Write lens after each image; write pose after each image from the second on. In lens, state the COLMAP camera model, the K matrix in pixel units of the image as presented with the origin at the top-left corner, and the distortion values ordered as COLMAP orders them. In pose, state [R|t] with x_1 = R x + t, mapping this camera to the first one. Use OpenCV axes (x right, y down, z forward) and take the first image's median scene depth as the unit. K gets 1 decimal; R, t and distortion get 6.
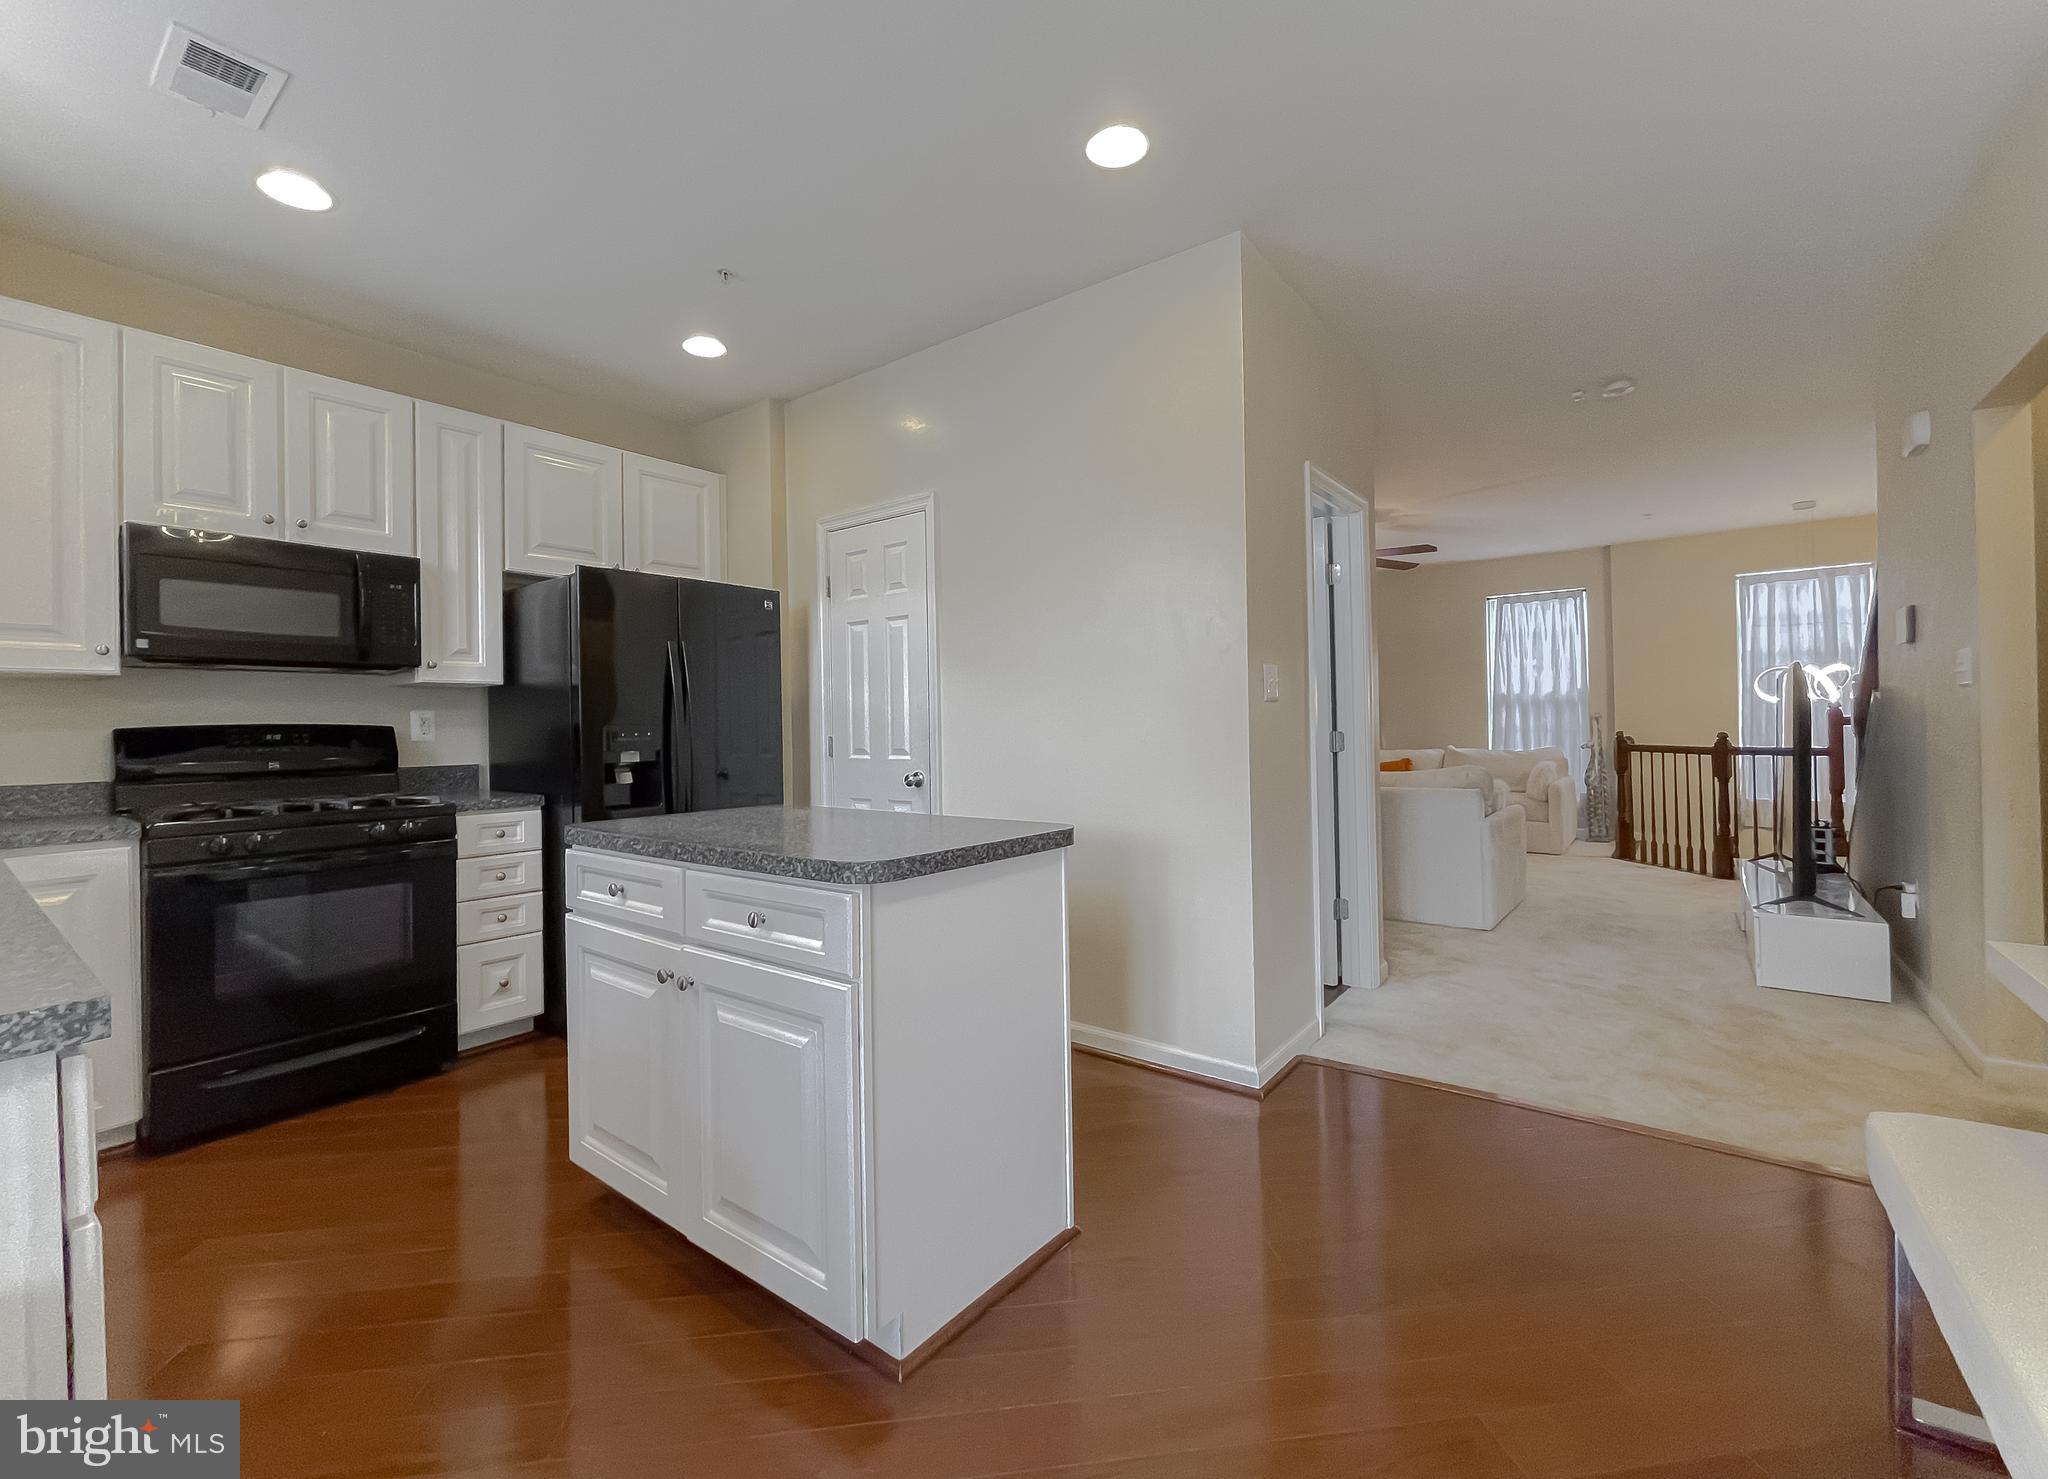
lens RADIAL K [[868.0, 0, 1013.6], [0, 868.0, 722.4], [0, 0, 1]] dist [0.000767, 0.002294]
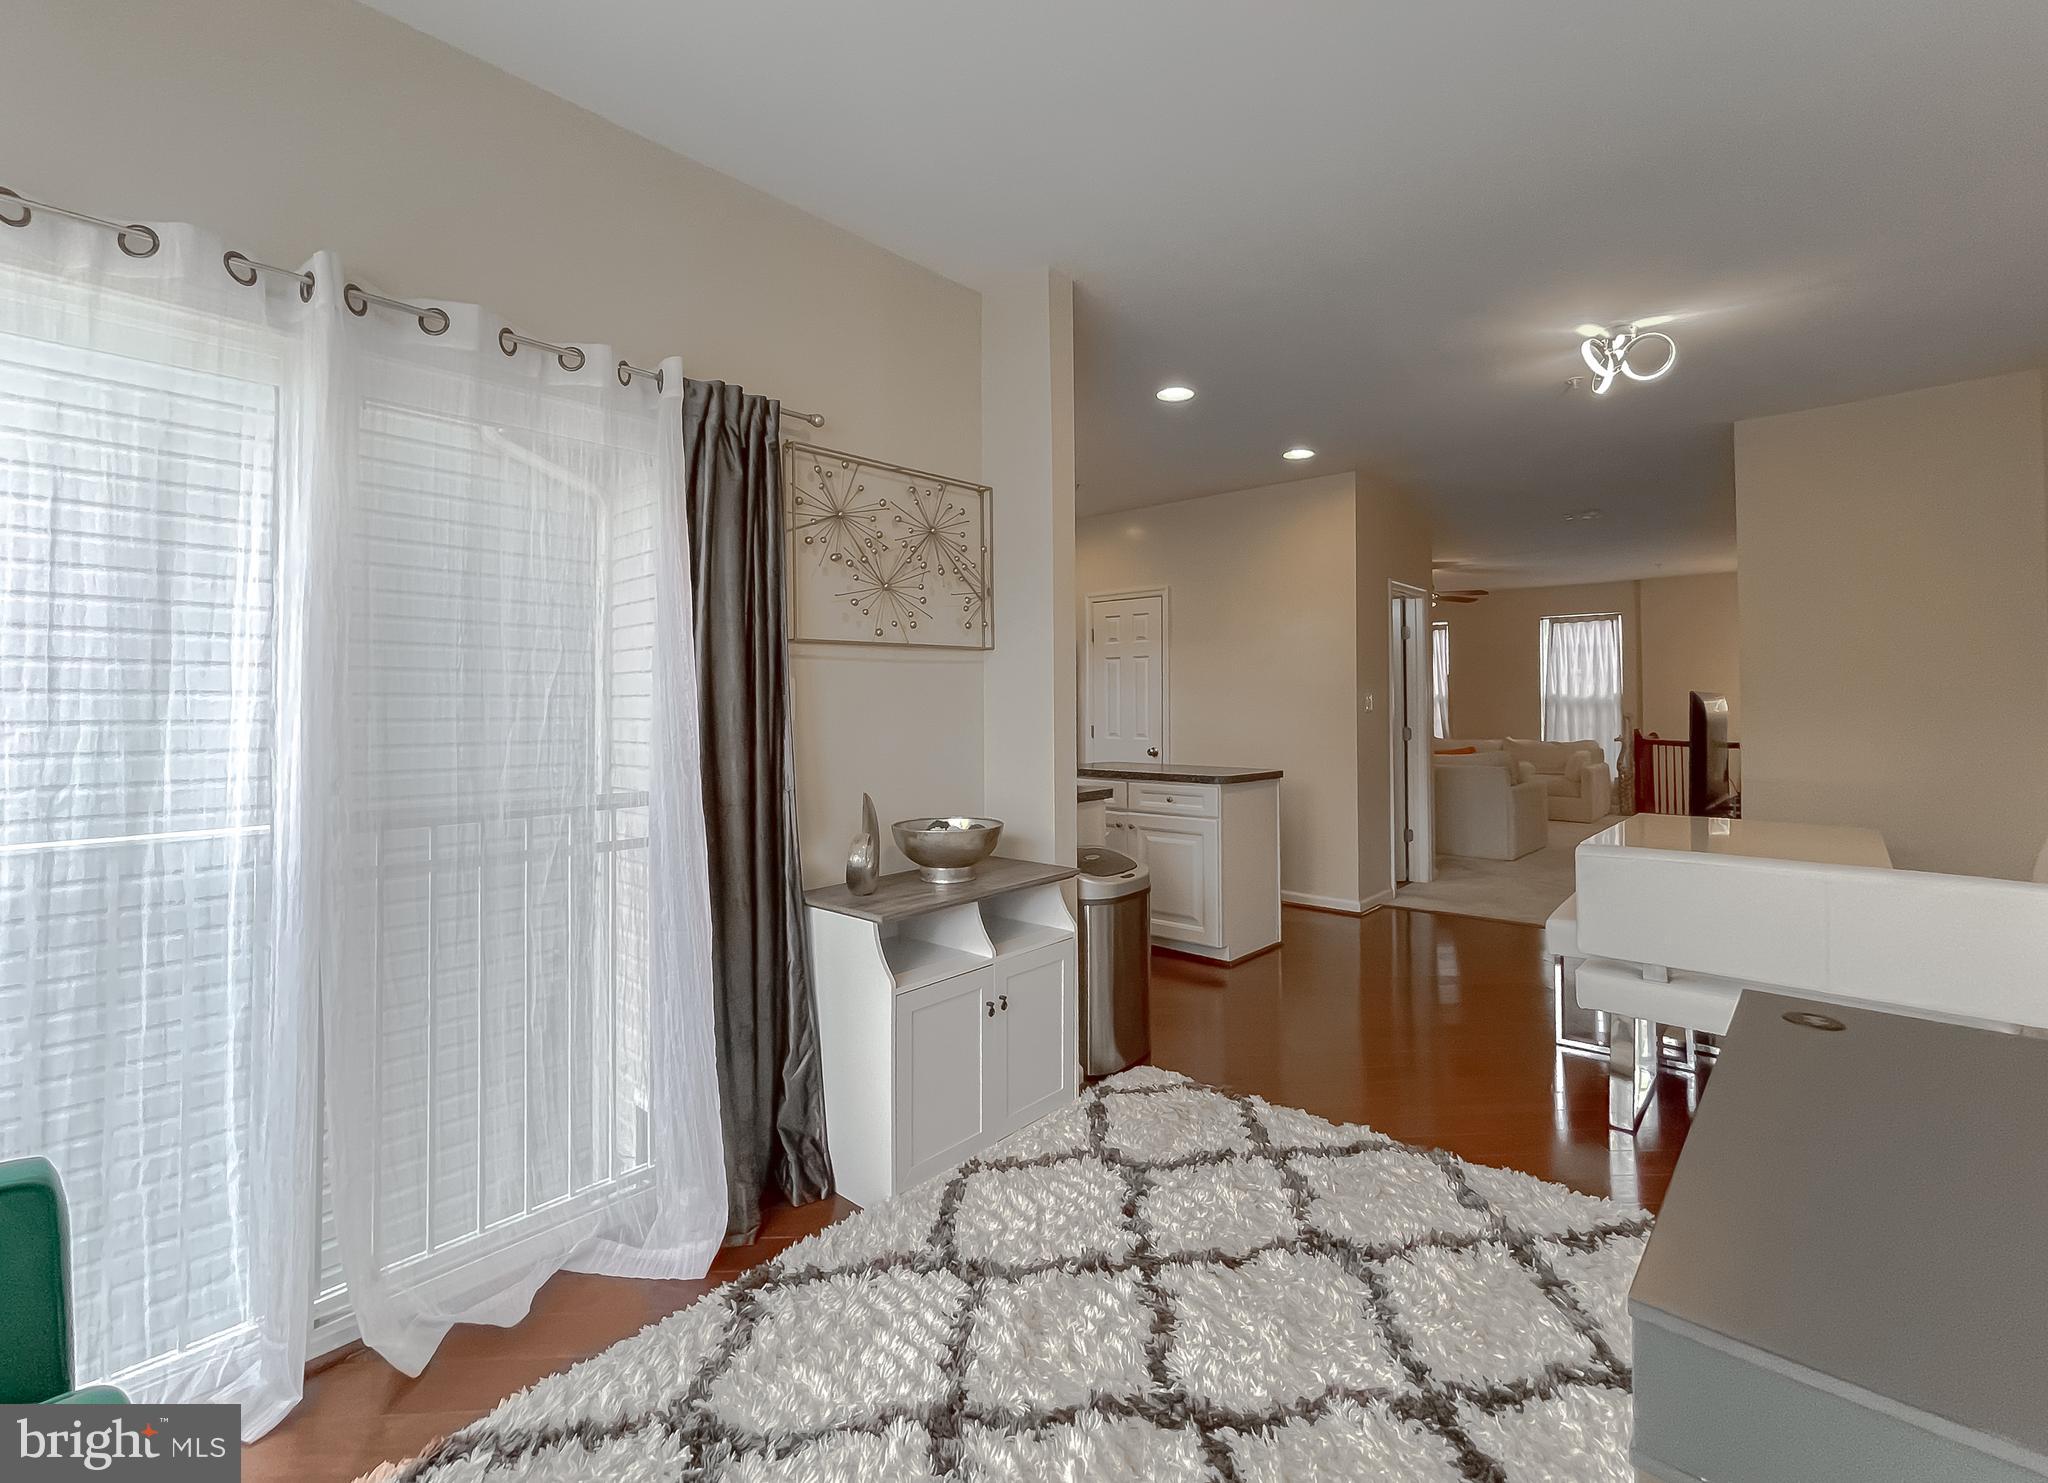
lens RADIAL K [[868.0, 0, 1015.3], [0, 868.0, 687.1], [0, 0, 1]] dist [0.000767, 0.002294]
pose [[0.996344, 0.013171, -0.084415, -0.258954], [-0.014809, 0.999714, -0.018802, -0.027815], [0.084143, 0.019983, 0.996253, -0.798045]]
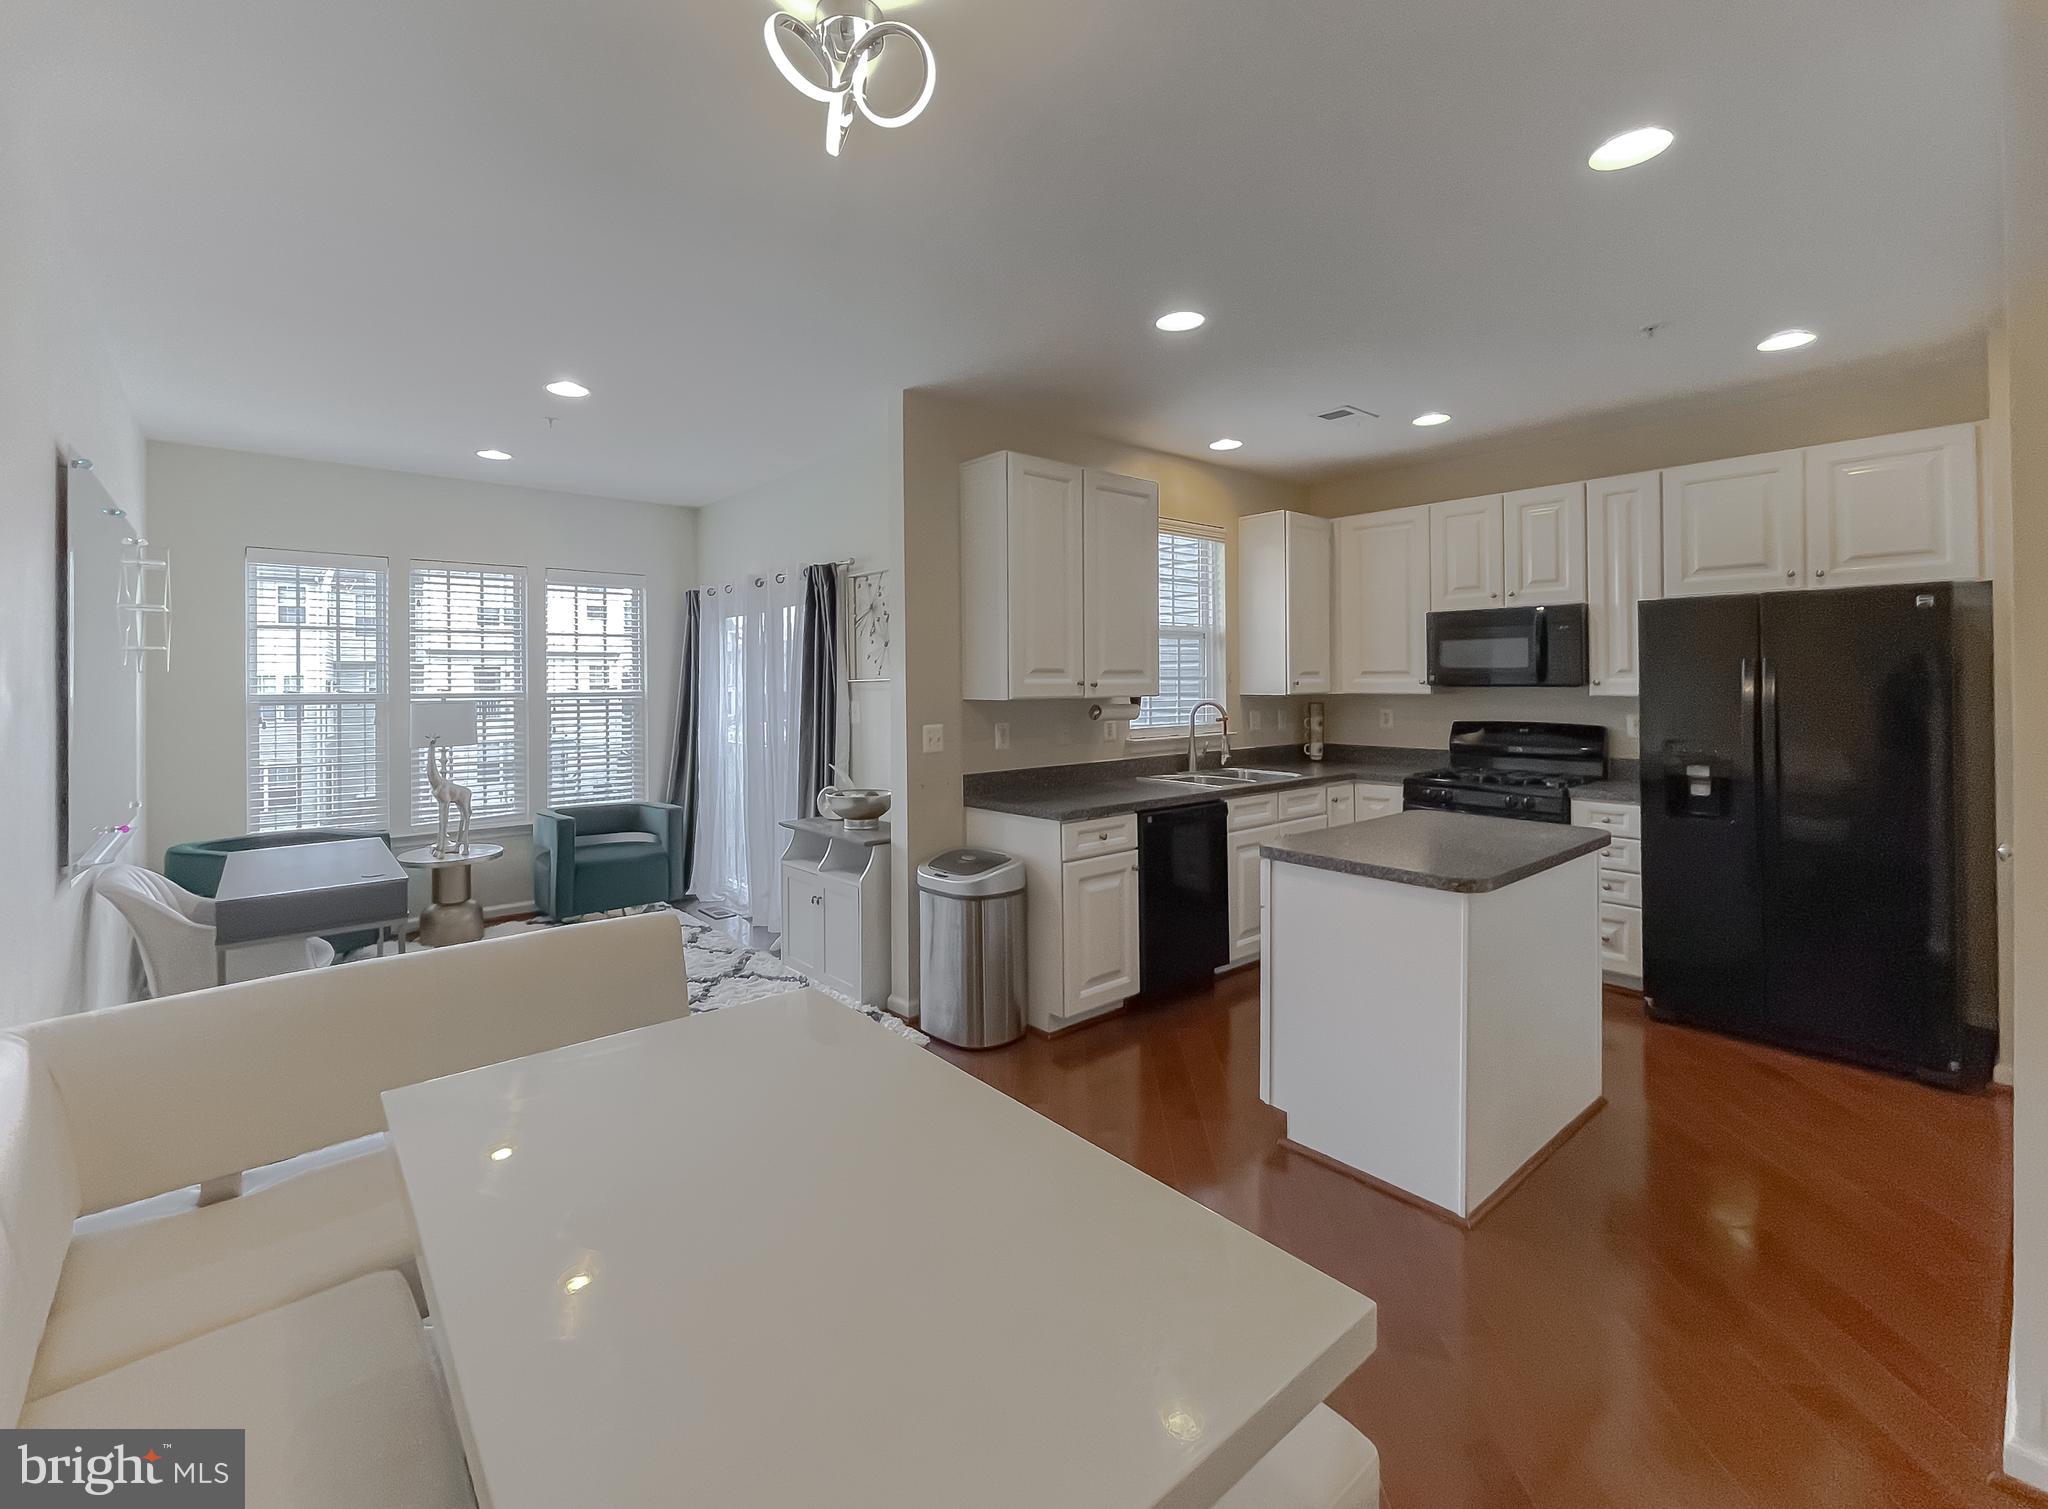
lens RADIAL K [[871.0, 0, 1002.9], [0, 871.0, 675.9], [0, 0, 1]] dist [-0.011518, 0.001243]
pose [[-0.197445, 0.012592, -0.980233, 0.753932], [0.011454, 0.999879, 0.010537, -0.096186], [0.980247, -0.009147, -0.197565, 0.367708]]
